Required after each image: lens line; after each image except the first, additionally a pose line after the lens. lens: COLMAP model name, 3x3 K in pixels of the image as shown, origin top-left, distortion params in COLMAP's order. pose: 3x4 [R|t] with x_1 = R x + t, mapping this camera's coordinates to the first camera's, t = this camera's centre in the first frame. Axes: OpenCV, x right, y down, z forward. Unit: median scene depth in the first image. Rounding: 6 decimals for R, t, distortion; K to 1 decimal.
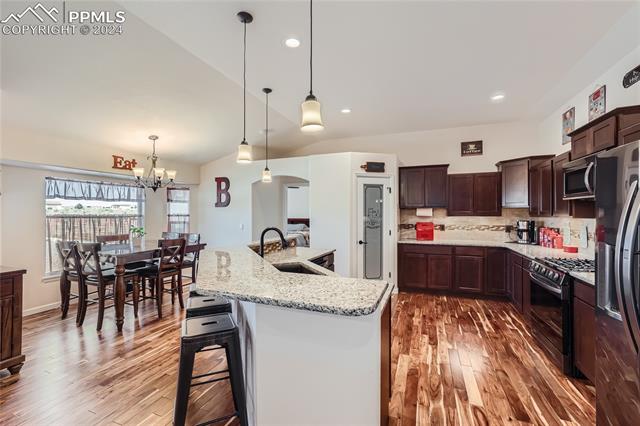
lens RADIAL K [[274.3, 0, 320.9], [0, 274.3, 211.9], [0, 0, 1]] dist [-0.013136, 0.008948]
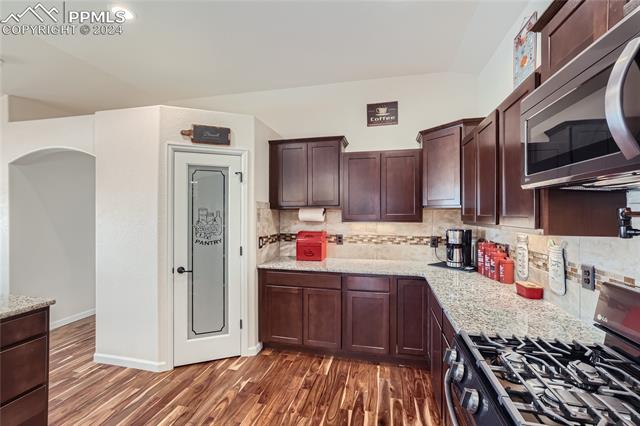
lens RADIAL K [[274.3, 0, 323.6], [0, 274.3, 211.8], [0, 0, 1]] dist [-0.013136, 0.008948]
pose [[0.991038, 0.001081, 0.133572, 0.356550], [-0.001045, 0.999999, -0.000338, -0.006346], [-0.133573, 0.000195, 0.991039, 0.418868]]
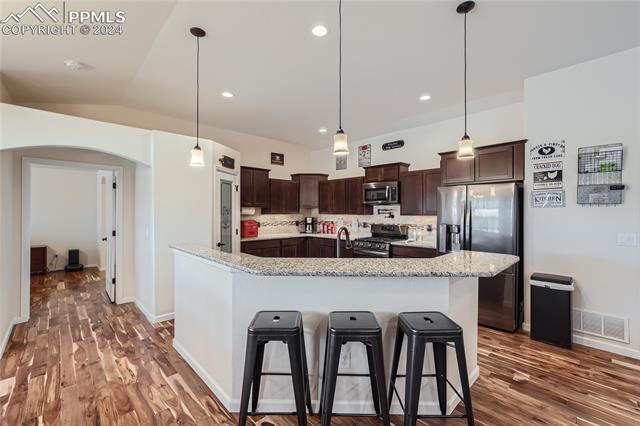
lens RADIAL K [[274.3, 0, 319.4], [0, 274.3, 208.7], [0, 0, 1]] dist [-0.013136, 0.008948]
pose [[0.412673, 0.008730, 0.910837, -0.526129], [-0.005353, 0.999960, -0.007159, -0.001313], [-0.910863, -0.001921, 0.412704, 0.340148]]
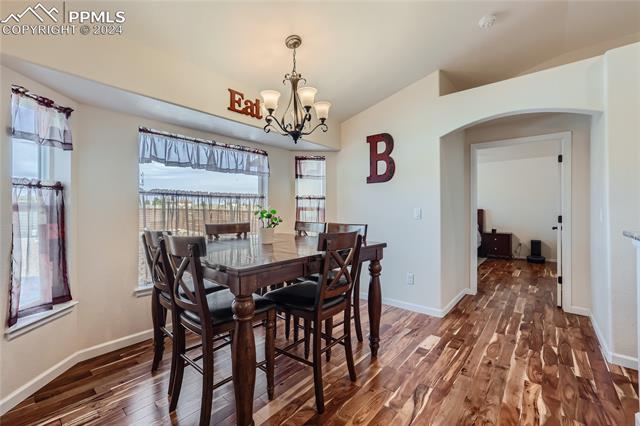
lens RADIAL K [[274.3, 0, 320.4], [0, 274.3, 206.7], [0, 0, 1]] dist [-0.013136, 0.008948]
pose [[0.948657, -0.001628, -0.316301, -0.355423], [-0.000659, 0.999974, -0.007122, 0.049036], [0.316305, 0.006965, 0.948632, 0.461865]]
